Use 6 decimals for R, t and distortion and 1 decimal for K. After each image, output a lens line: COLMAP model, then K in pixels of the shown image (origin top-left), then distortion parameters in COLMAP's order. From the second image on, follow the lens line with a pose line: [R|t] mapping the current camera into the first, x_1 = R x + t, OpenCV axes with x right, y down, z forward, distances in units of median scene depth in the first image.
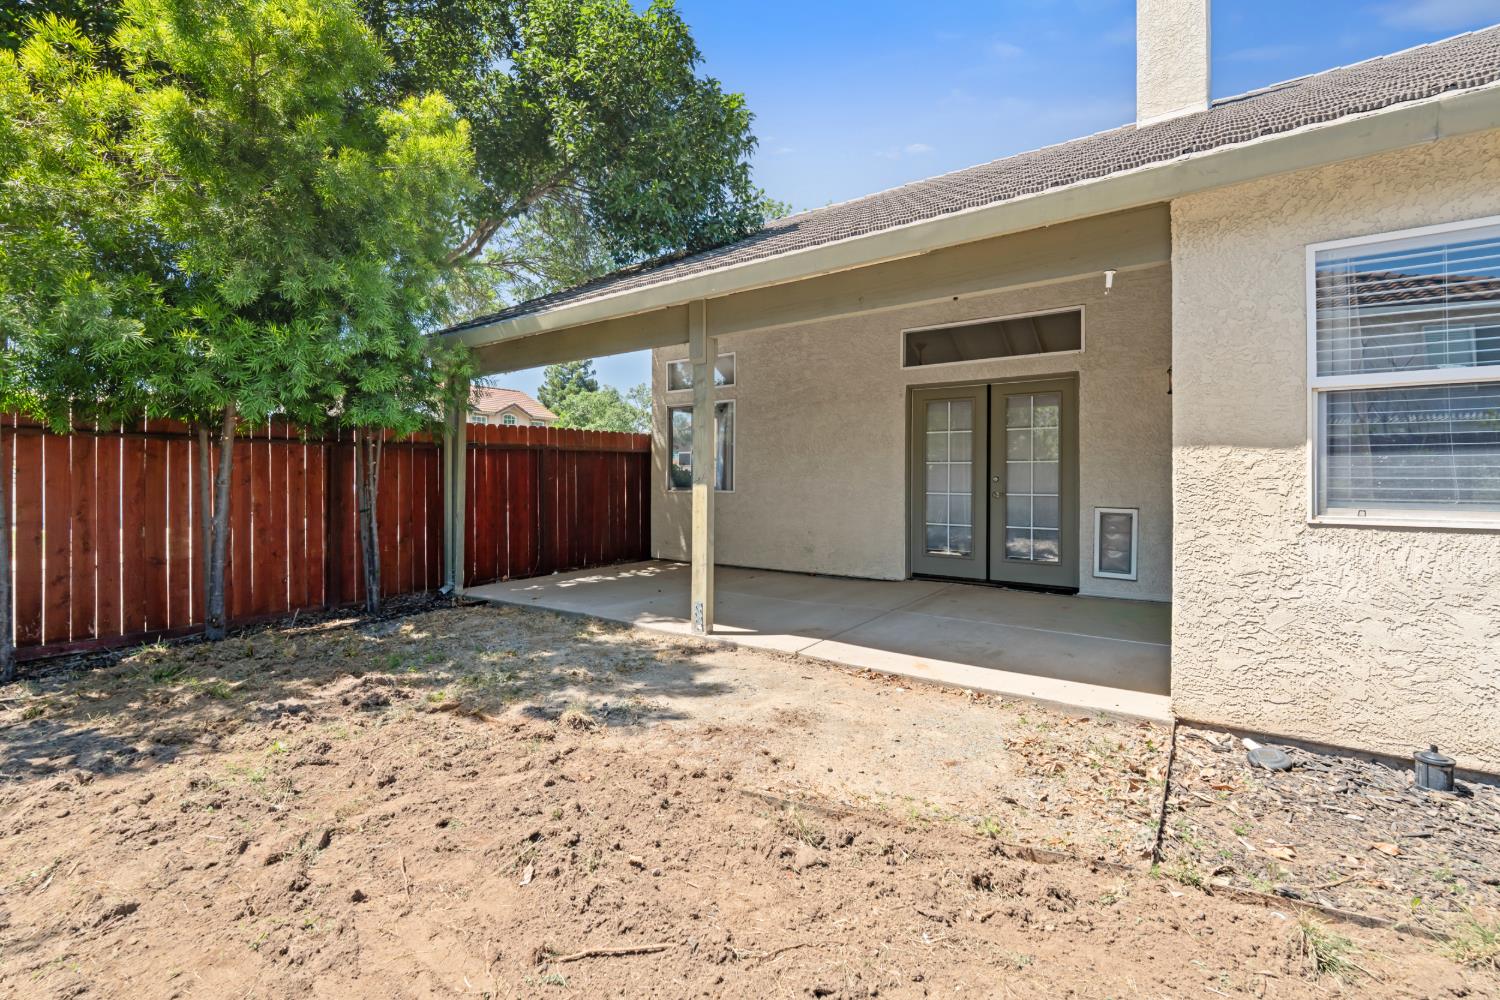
lens RADIAL K [[673.0, 0, 750.0], [0, 673.0, 484.9], [0, 0, 1]] dist [0.002965, 0.000142]
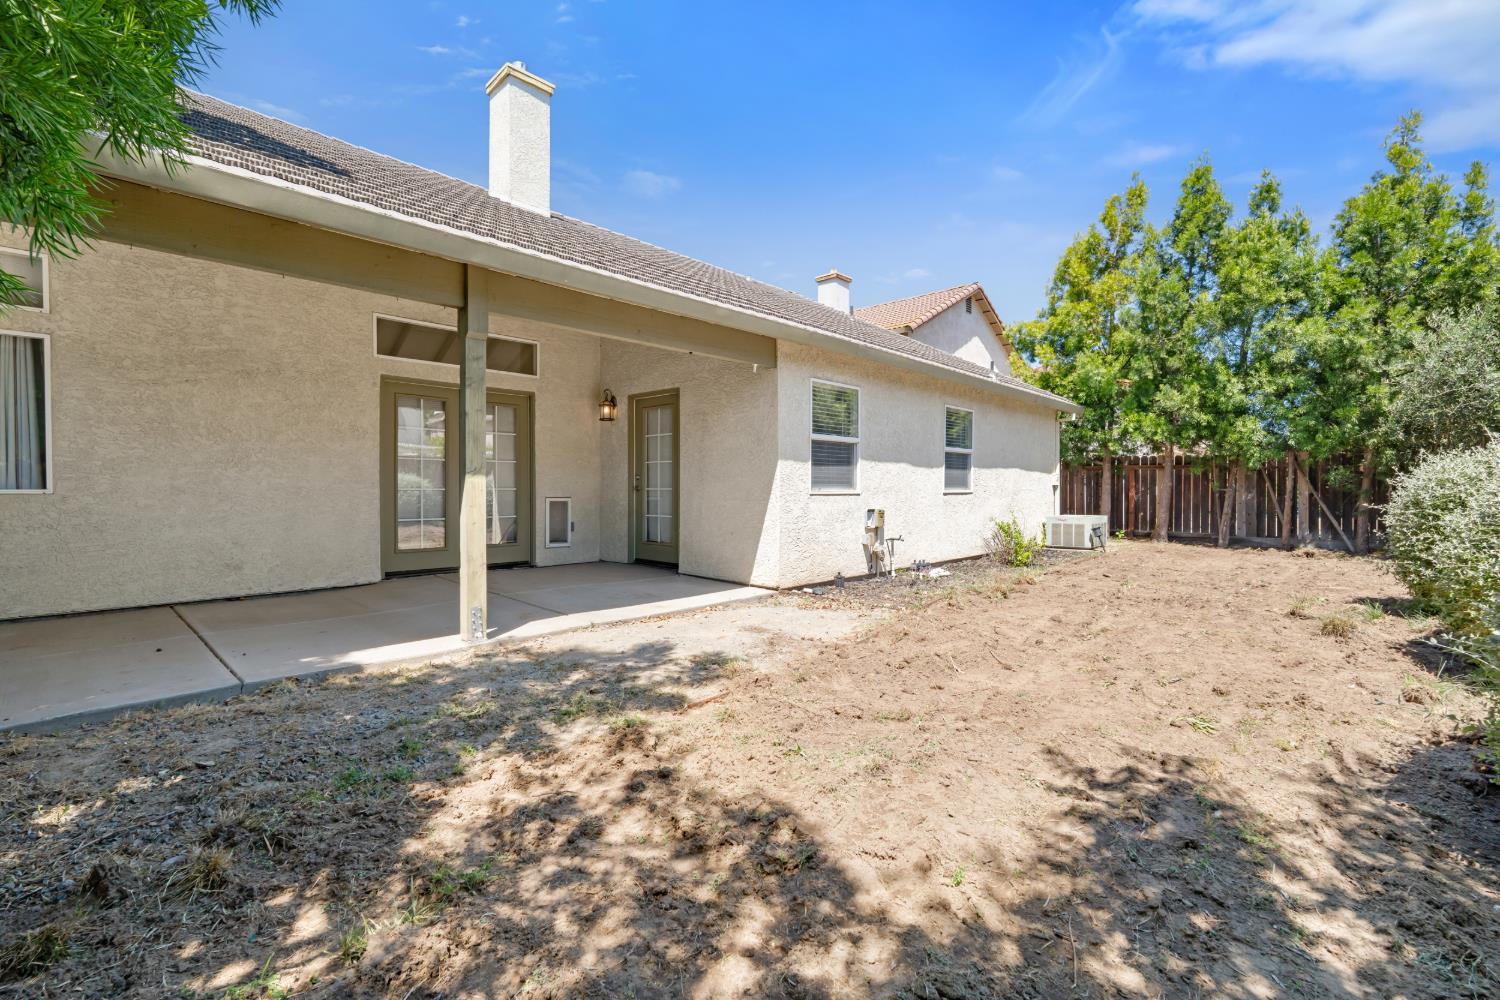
lens RADIAL K [[673.0, 0, 749.7], [0, 673.0, 499.5], [0, 0, 1]] dist [0.002965, 0.000142]
pose [[0.131124, -0.021205, 0.991139, -0.636182], [0.006151, 0.999769, 0.020576, 0.010629], [-0.991347, 0.003398, 0.131224, 0.365244]]
